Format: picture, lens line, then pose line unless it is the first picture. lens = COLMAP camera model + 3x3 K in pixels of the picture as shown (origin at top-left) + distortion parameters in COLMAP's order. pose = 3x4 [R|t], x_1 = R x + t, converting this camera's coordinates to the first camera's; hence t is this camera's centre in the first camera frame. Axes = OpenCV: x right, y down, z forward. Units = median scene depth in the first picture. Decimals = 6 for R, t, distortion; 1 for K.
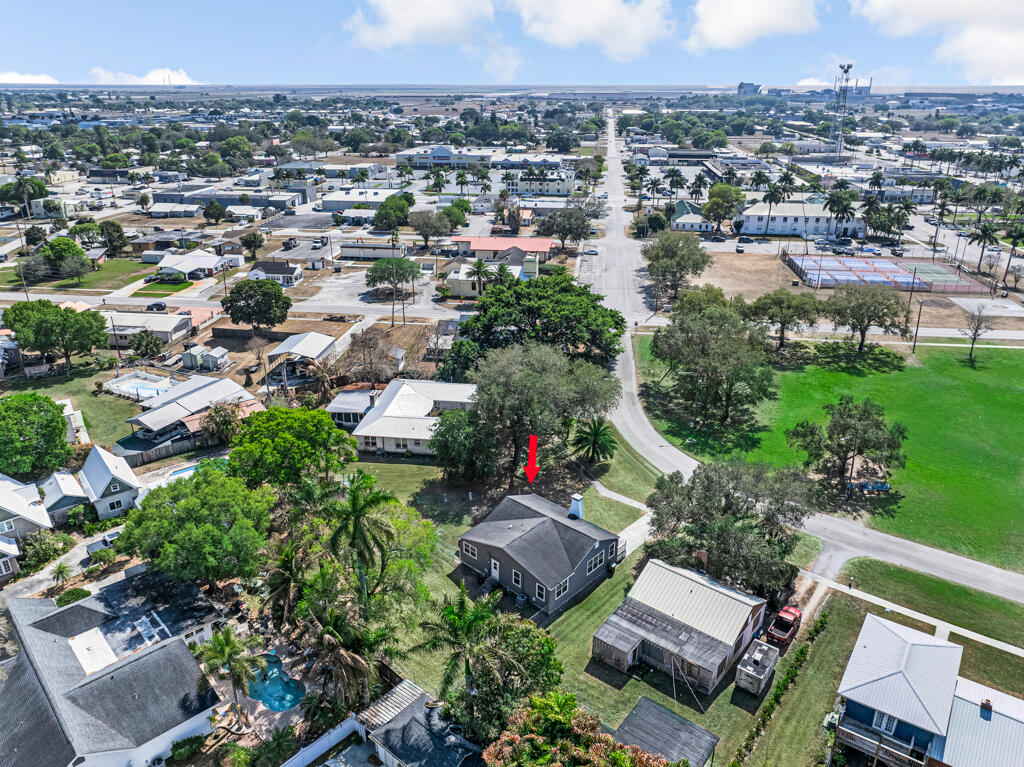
lens RADIAL K [[759.4, 0, 512.0], [0, 759.4, 383.5], [0, 0, 1]] dist [-0.002891, 0.000299]
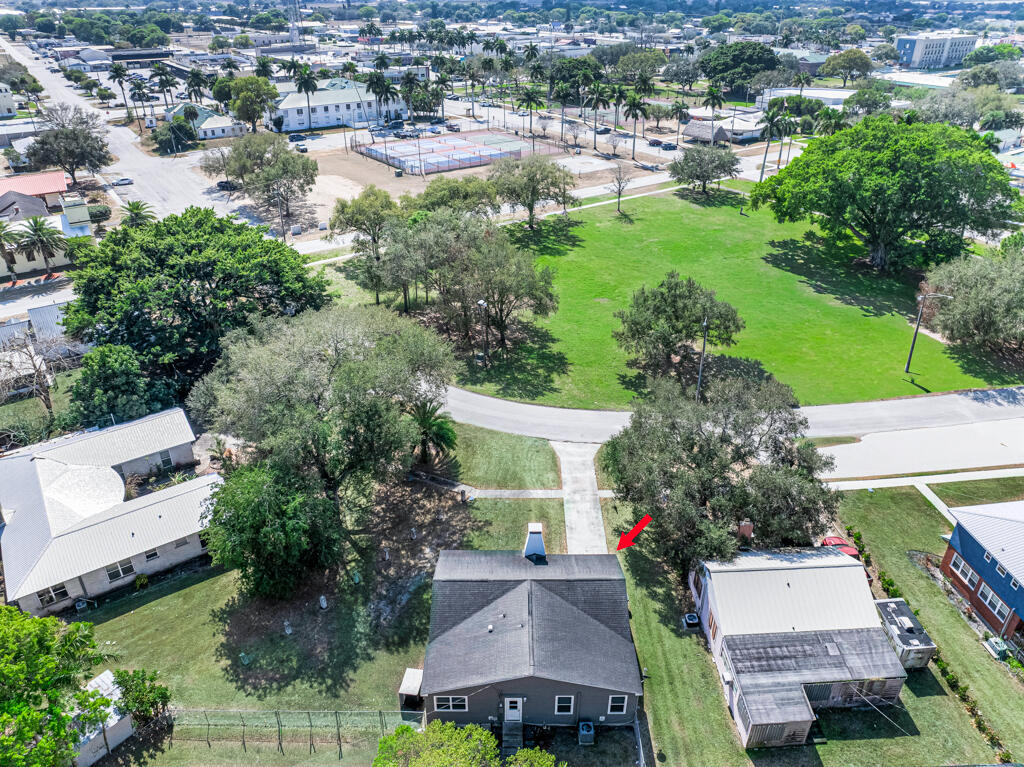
lens RADIAL K [[740.8, 0, 516.0], [0, 740.8, 360.8], [0, 0, 1]] dist [-0.044585, 0.005341]
pose [[0.723409, -0.314239, 0.614762, -0.196507], [0.254227, 0.949095, 0.185977, -0.077595], [-0.641909, 0.021752, 0.766472, 0.394803]]
